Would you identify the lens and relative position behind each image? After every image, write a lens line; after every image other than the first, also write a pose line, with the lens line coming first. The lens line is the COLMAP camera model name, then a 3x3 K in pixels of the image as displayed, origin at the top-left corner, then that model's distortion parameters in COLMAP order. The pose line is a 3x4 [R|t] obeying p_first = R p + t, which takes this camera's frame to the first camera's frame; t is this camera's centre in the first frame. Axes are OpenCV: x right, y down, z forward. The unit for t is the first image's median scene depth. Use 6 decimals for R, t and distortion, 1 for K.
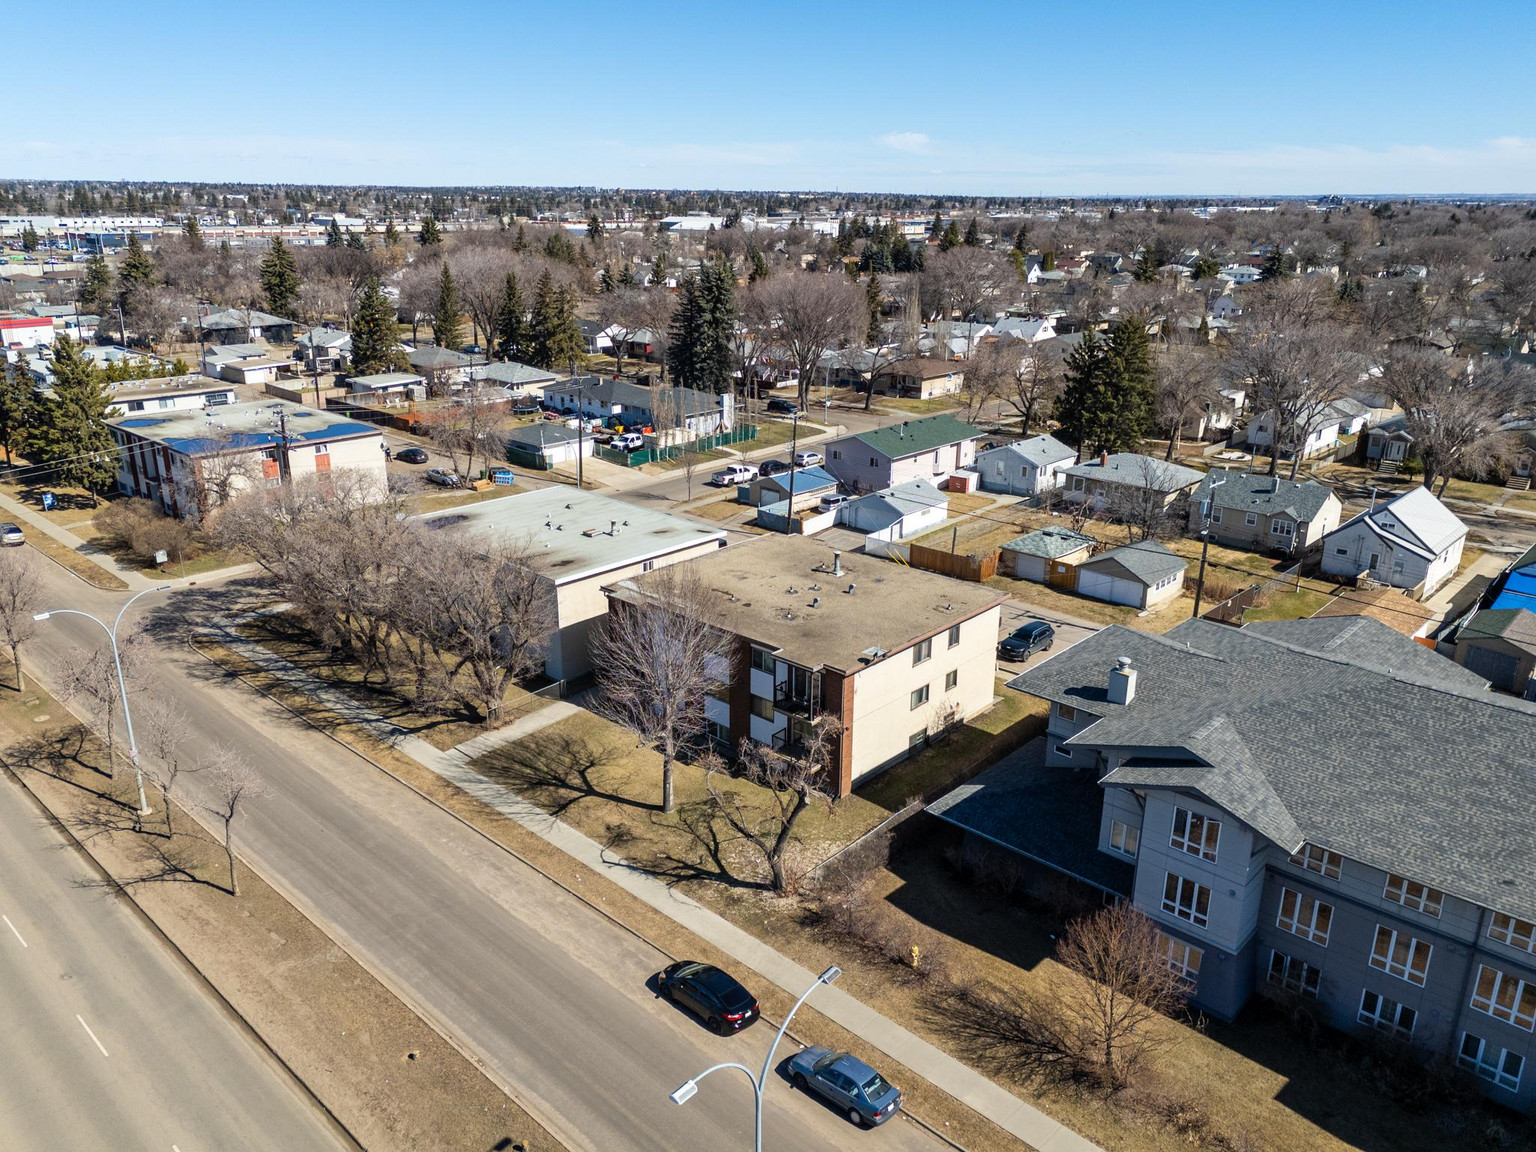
lens RADIAL K [[1121.4, 0, 769.0], [0, 1121.4, 567.3], [0, 0, 1]] dist [0.079680, -0.089218]
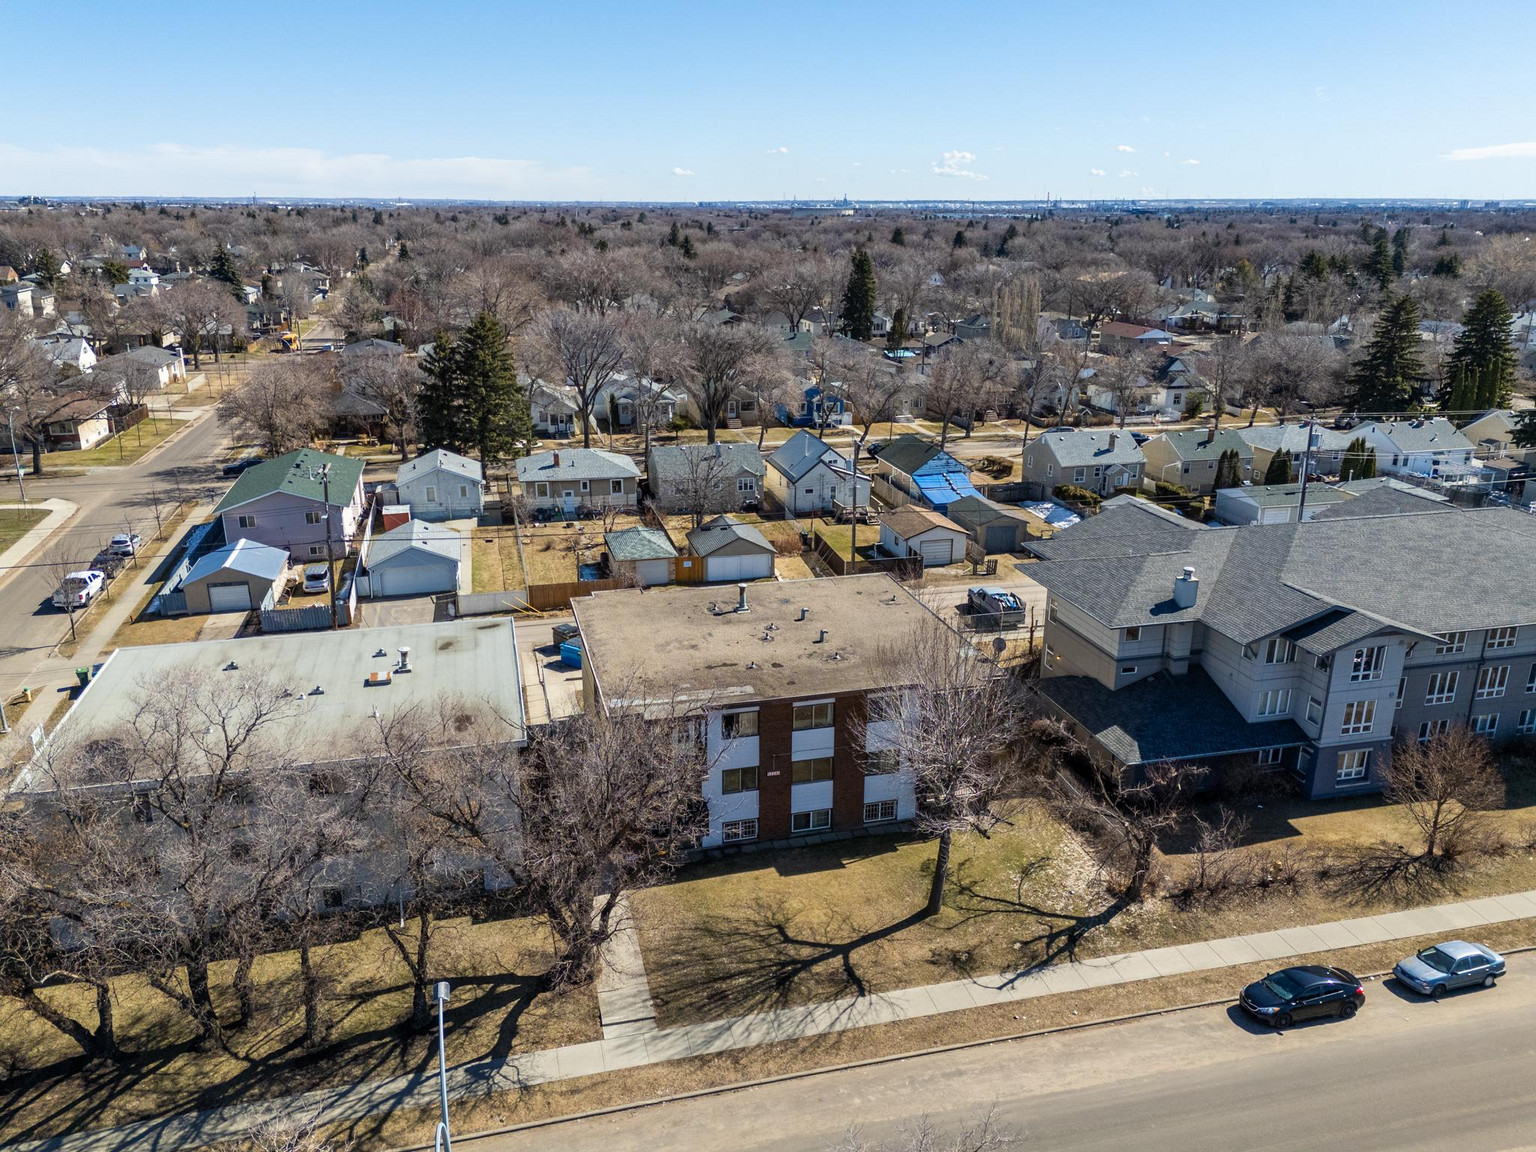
lens RADIAL K [[1121.4, 0, 769.0], [0, 1121.4, 567.3], [0, 0, 1]] dist [0.079680, -0.089218]
pose [[0.541556, -0.260087, 0.799420, -0.448952], [0.261401, 0.955896, 0.133913, -0.099947], [-0.798991, 0.136447, 0.585658, 0.342396]]
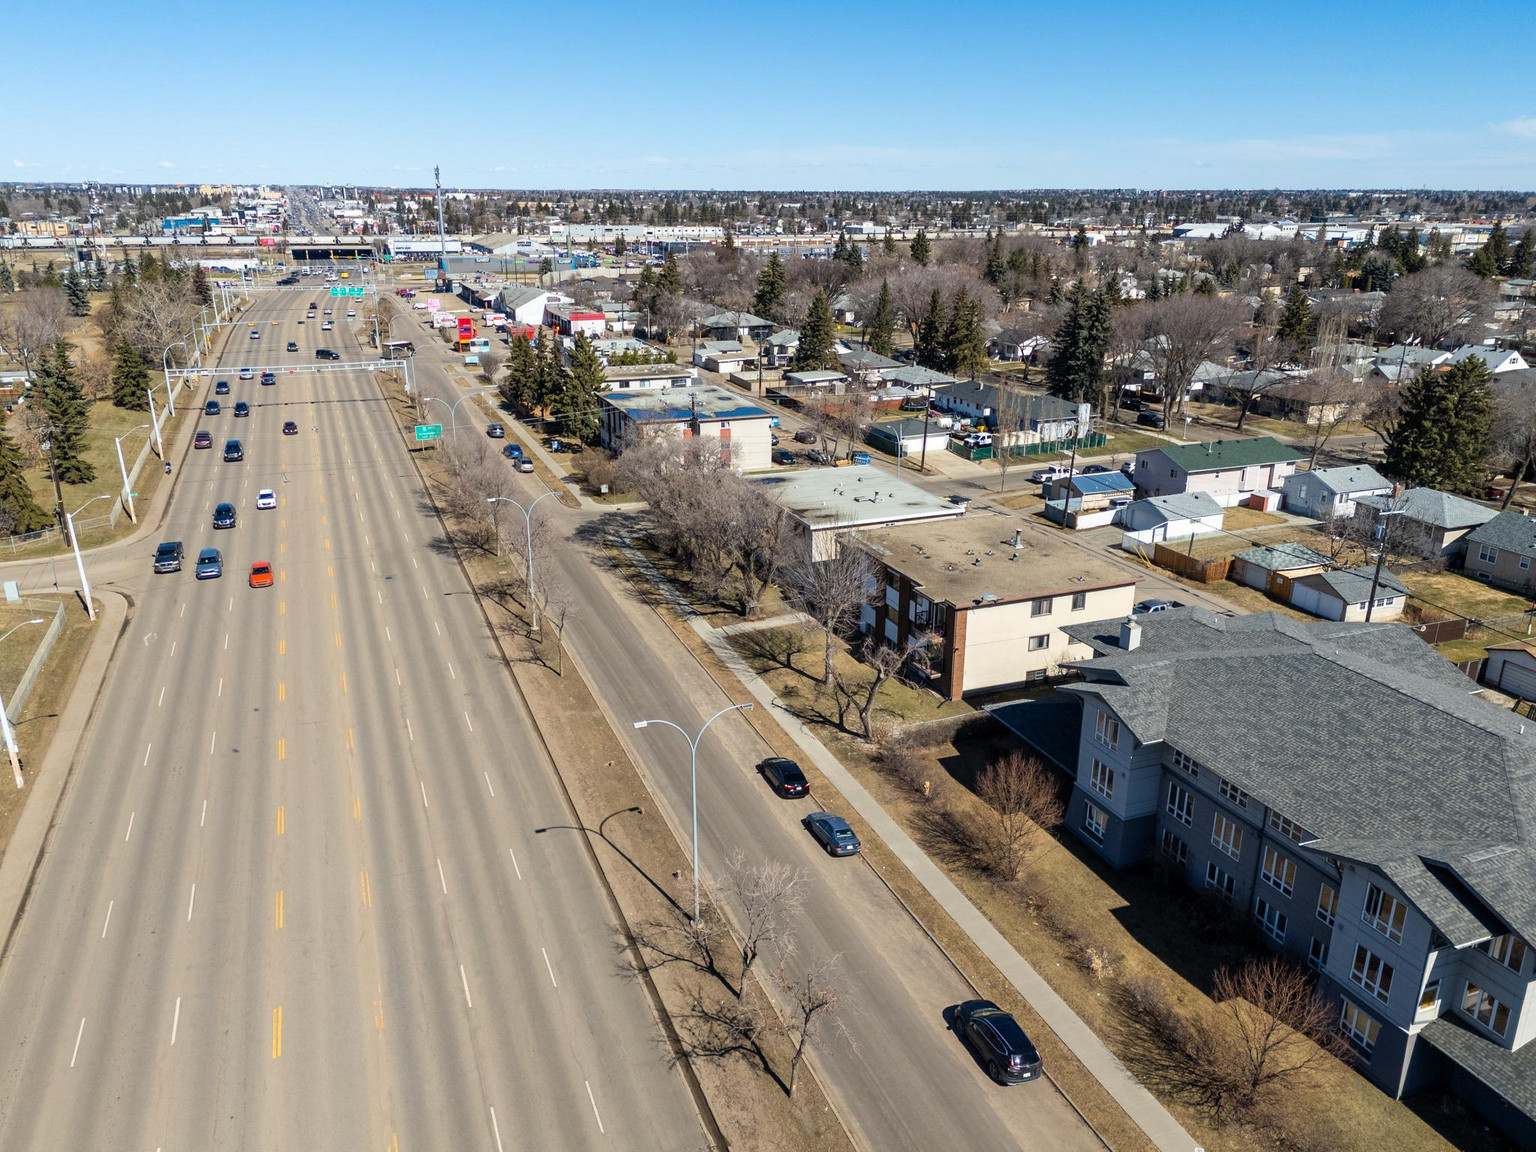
lens RADIAL K [[1121.4, 0, 769.0], [0, 1121.4, 567.3], [0, 0, 1]] dist [0.079680, -0.089218]
pose [[0.902302, 0.130421, -0.410903, 0.243900], [-0.131216, 0.991002, 0.026408, 0.023527], [0.410650, 0.030089, 0.911297, -0.202872]]
